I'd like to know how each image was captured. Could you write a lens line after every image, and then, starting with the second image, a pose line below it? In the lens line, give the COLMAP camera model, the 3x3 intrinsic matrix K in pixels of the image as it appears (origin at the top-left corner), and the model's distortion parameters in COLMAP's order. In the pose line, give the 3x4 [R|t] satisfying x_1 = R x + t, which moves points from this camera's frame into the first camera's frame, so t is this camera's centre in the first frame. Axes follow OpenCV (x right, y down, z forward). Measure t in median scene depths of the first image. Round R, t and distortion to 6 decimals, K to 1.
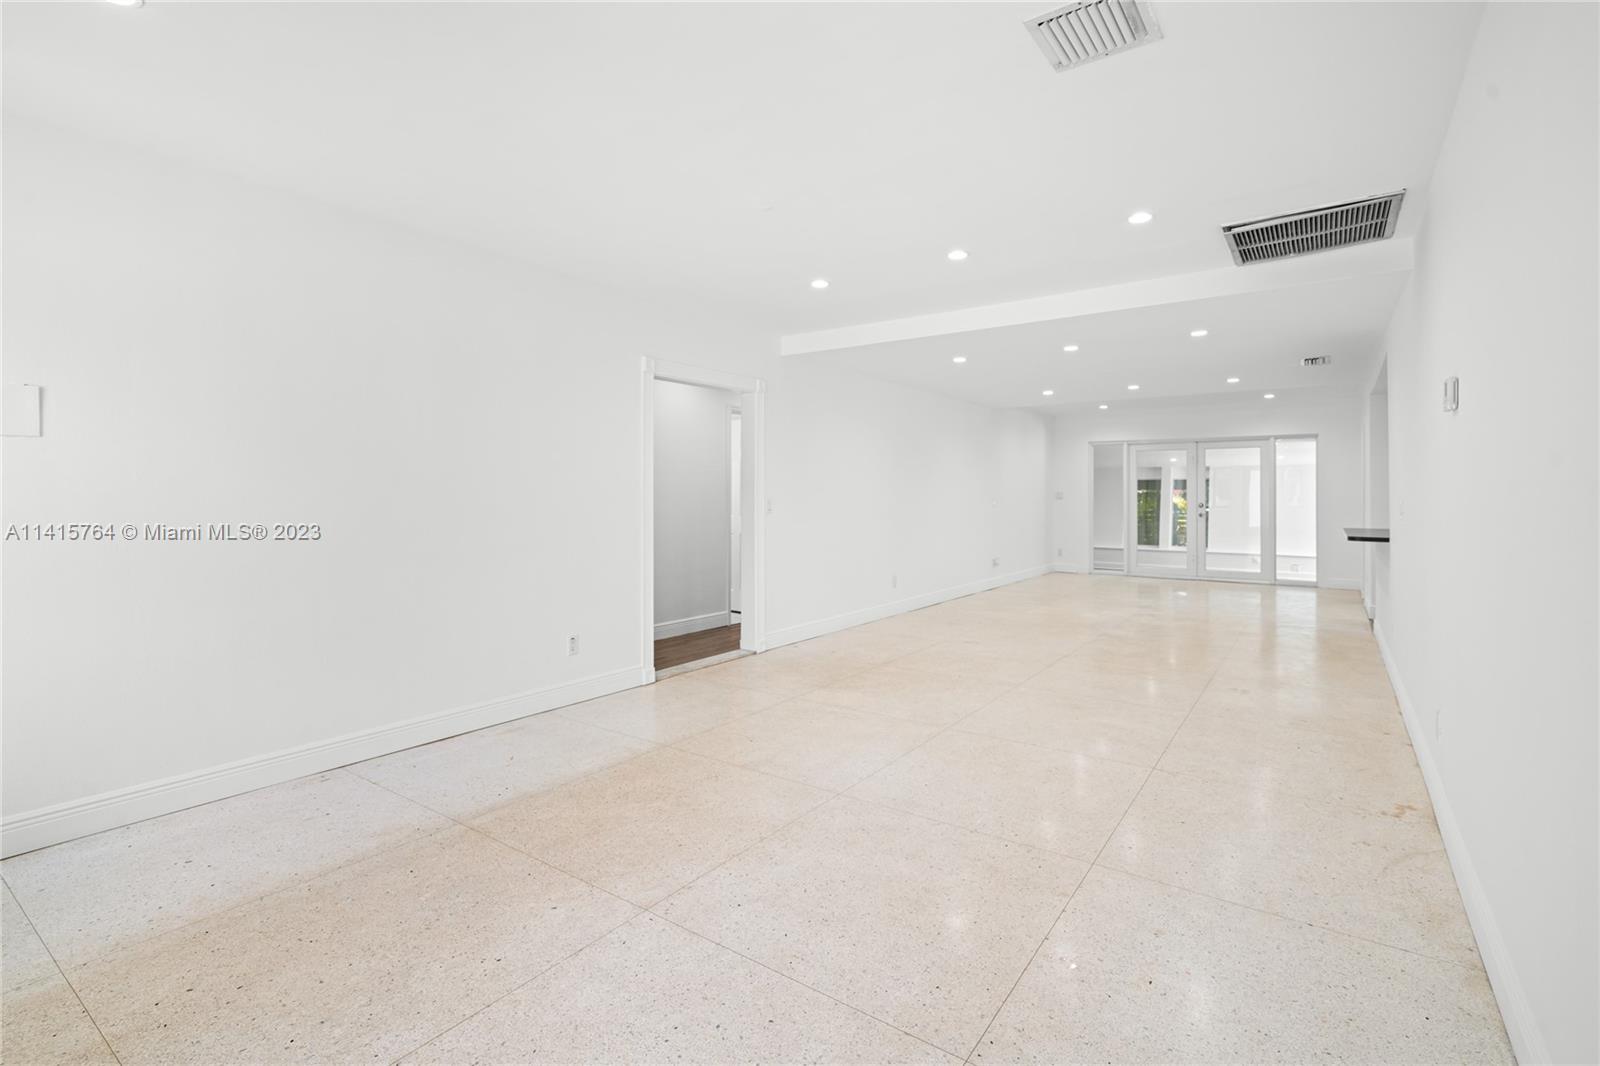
lens RADIAL K [[746.9, 0, 810.3], [0, 746.9, 491.7], [0, 0, 1]] dist [-0.020298, 0.020324]
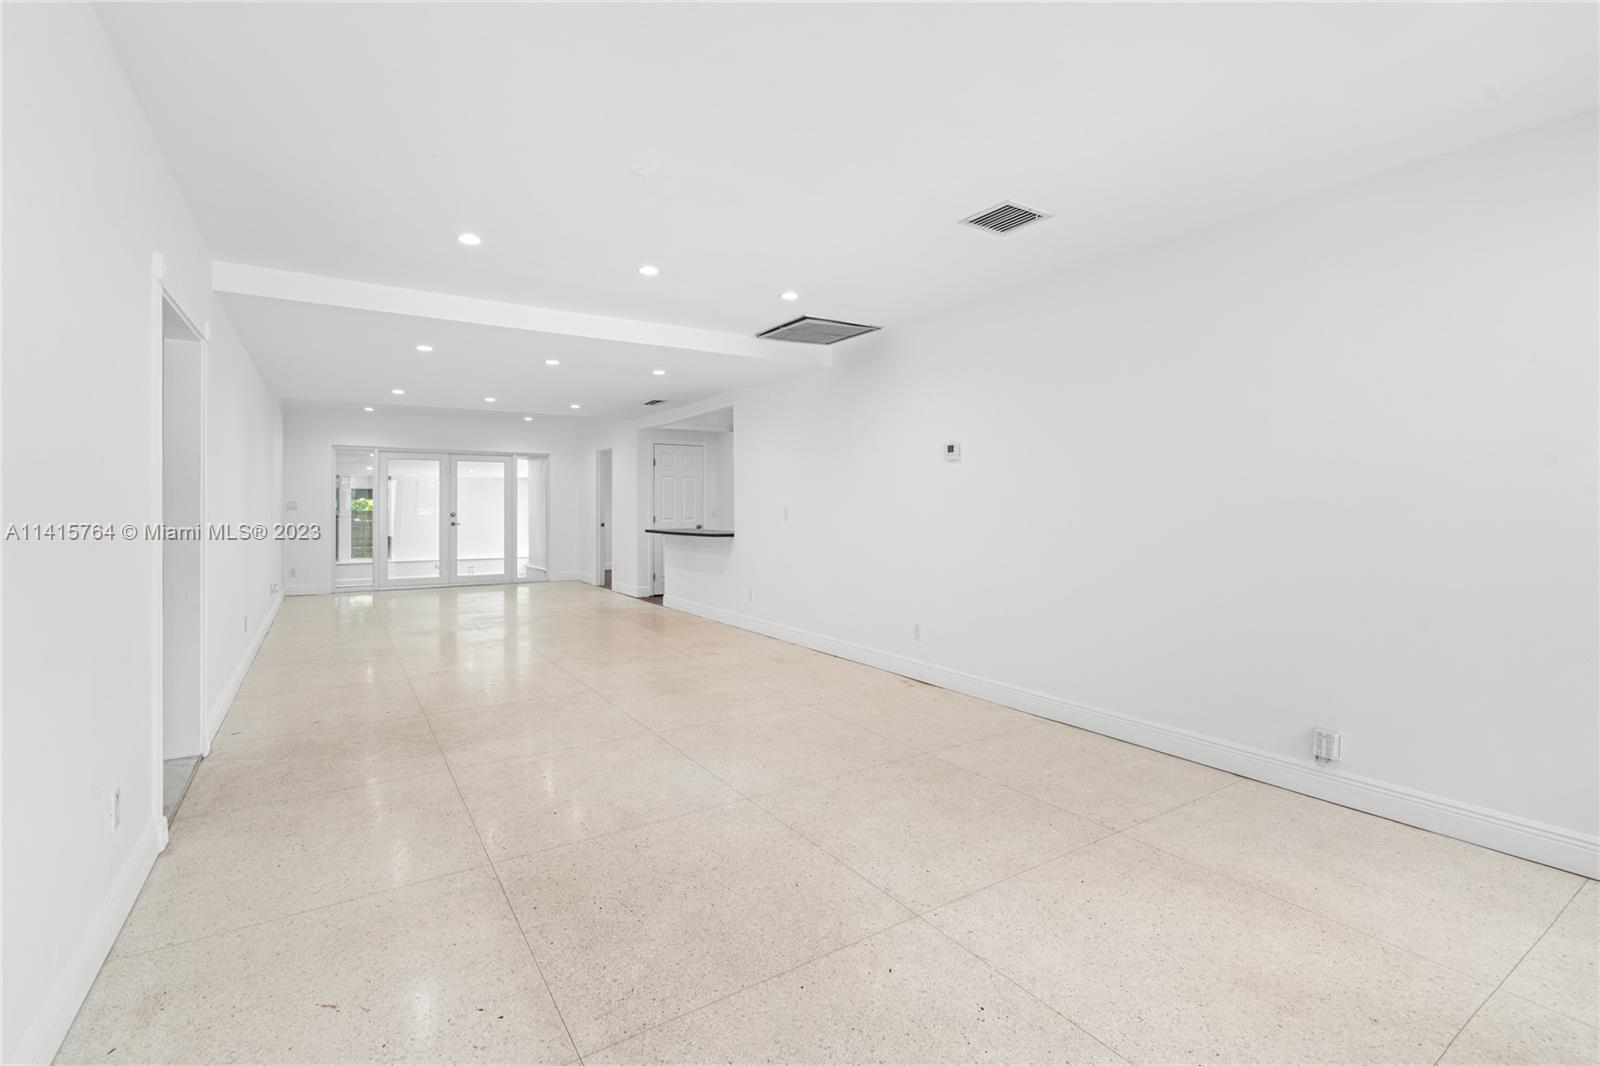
lens RADIAL K [[734.3, 0, 808.0], [0, 734.3, 503.0], [0, 0, 1]] dist [-0.003149, 0.000748]
pose [[0.356265, 0.001052, 0.934384, -0.319442], [-0.002940, 0.999996, -0.000005, 0.000590], [-0.934380, -0.002745, 0.356266, 0.208324]]
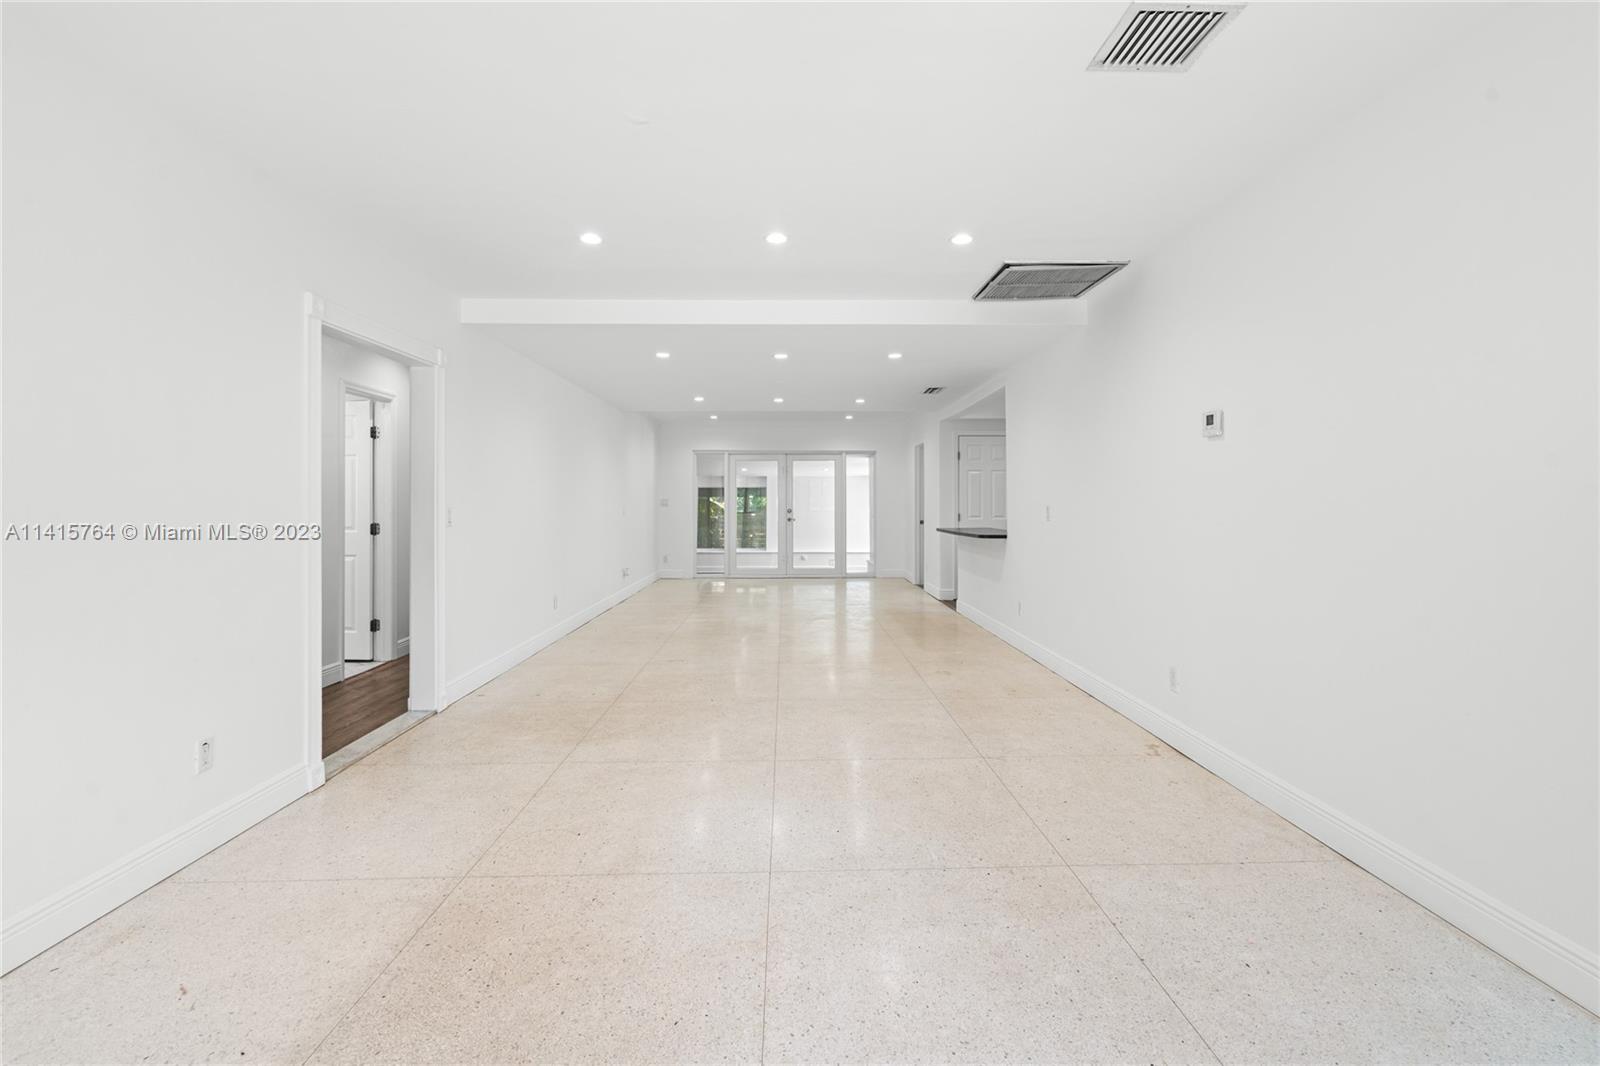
lens RADIAL K [[734.3, 0, 808.0], [0, 734.3, 503.0], [0, 0, 1]] dist [-0.003149, 0.000748]
pose [[0.796621, -0.003387, 0.604469, -0.150288], [-0.000107, 0.999984, 0.005743, 0.000082], [-0.604479, -0.004640, 0.796608, 0.125516]]
